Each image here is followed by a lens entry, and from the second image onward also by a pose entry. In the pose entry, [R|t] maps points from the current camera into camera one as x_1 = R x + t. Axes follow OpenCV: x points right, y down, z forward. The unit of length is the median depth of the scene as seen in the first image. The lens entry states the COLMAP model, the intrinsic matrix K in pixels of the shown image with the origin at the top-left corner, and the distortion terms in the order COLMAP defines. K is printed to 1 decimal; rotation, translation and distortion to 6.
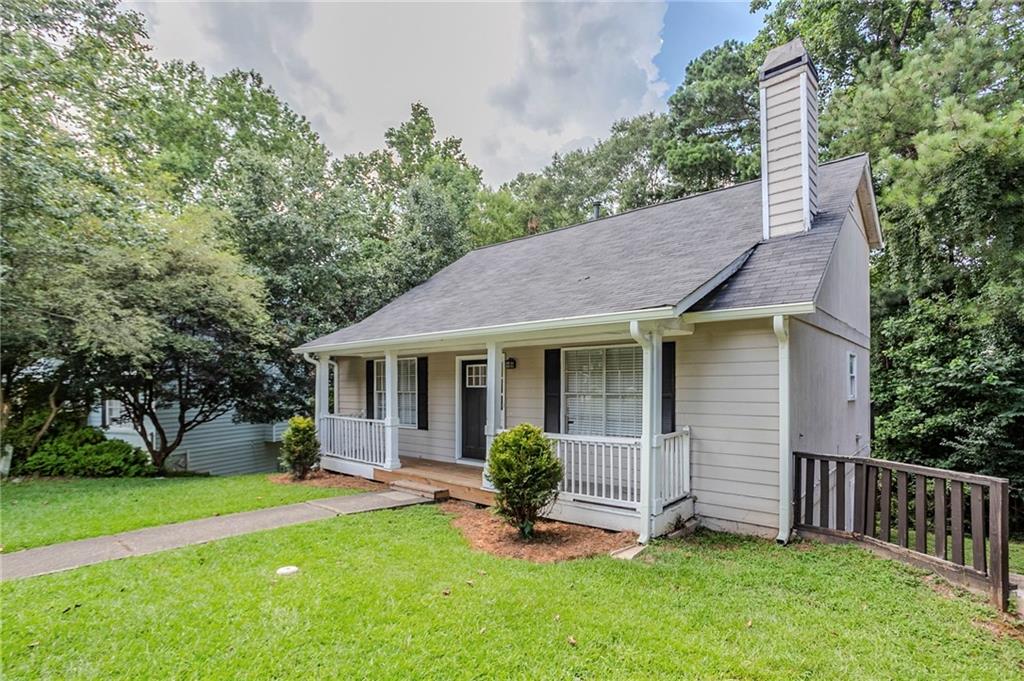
lens RADIAL K [[515.2, 0, 513.9], [0, 515.2, 358.3], [0, 0, 1]] dist [-0.043014, 0.030904]
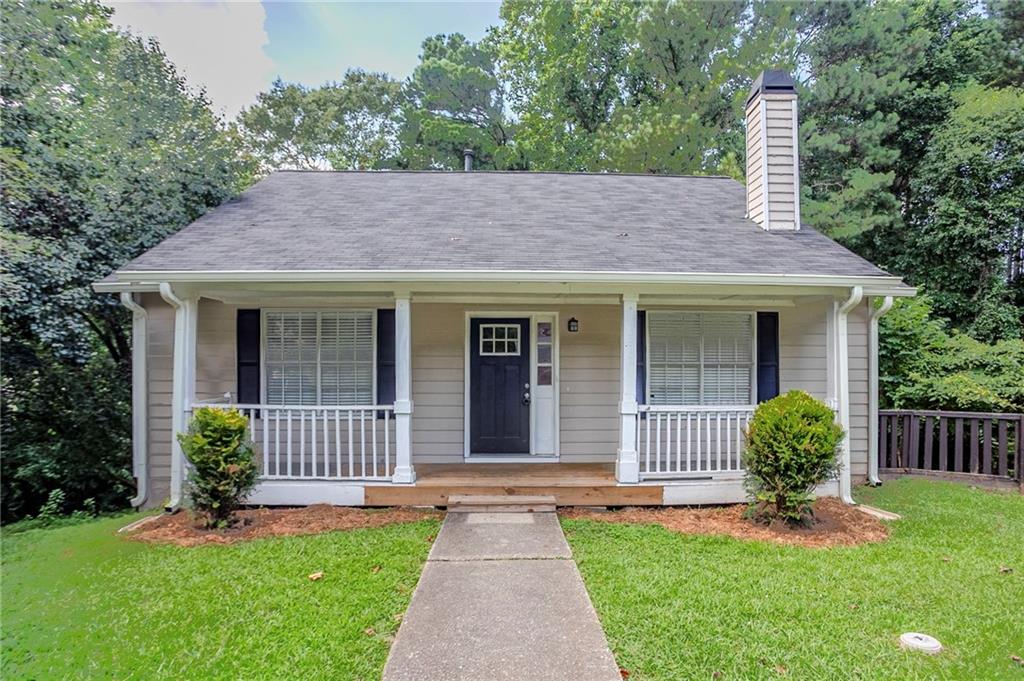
lens RADIAL K [[512.6, 0, 513.8], [0, 512.6, 347.6], [0, 0, 1]] dist [-0.043235, 0.030457]
pose [[0.750903, 0.024407, 0.659961, -0.533773], [-0.035394, 0.999368, 0.003313, 0.041725], [-0.659464, -0.025846, 0.751292, 0.431622]]
